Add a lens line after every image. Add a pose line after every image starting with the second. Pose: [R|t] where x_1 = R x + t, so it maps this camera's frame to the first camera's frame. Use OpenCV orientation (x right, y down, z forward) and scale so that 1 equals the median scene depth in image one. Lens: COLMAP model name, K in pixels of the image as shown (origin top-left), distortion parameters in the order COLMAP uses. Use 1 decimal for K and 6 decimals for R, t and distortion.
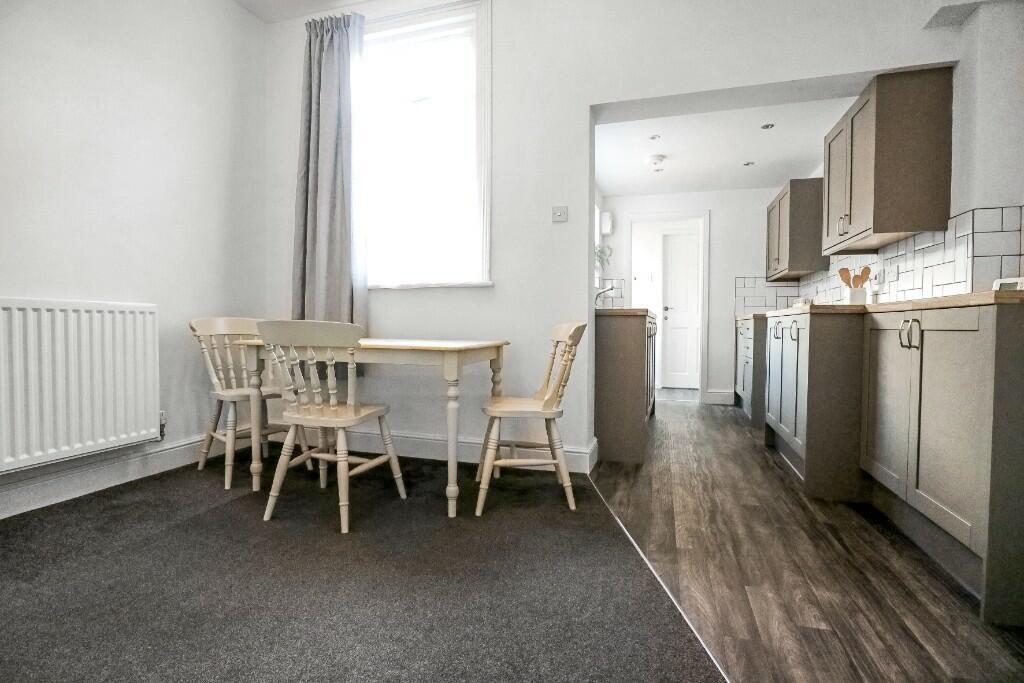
lens RADIAL K [[517.8, 0, 509.7], [0, 517.8, 338.8], [0, 0, 1]] dist [-0.014416, 0.004976]
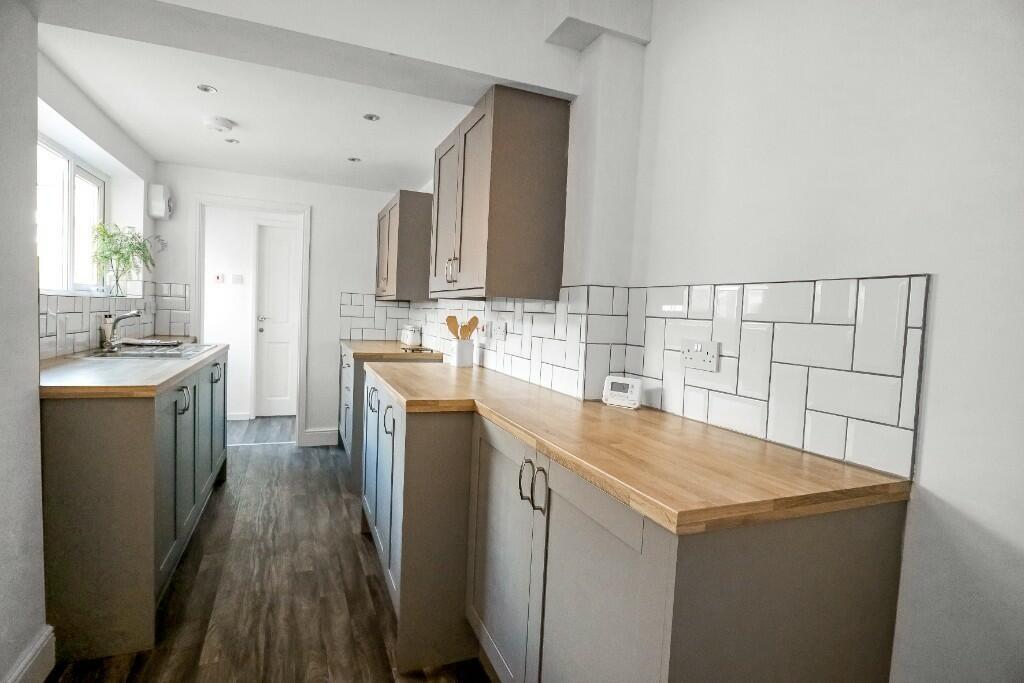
lens RADIAL K [[517.8, 0, 510.1], [0, 517.8, 339.6], [0, 0, 1]] dist [-0.014416, 0.004976]
pose [[0.772117, -0.005060, 0.635460, 0.186327], [-0.022697, 0.999111, 0.035533, -0.124714], [-0.635075, -0.041859, 0.771315, 0.287163]]
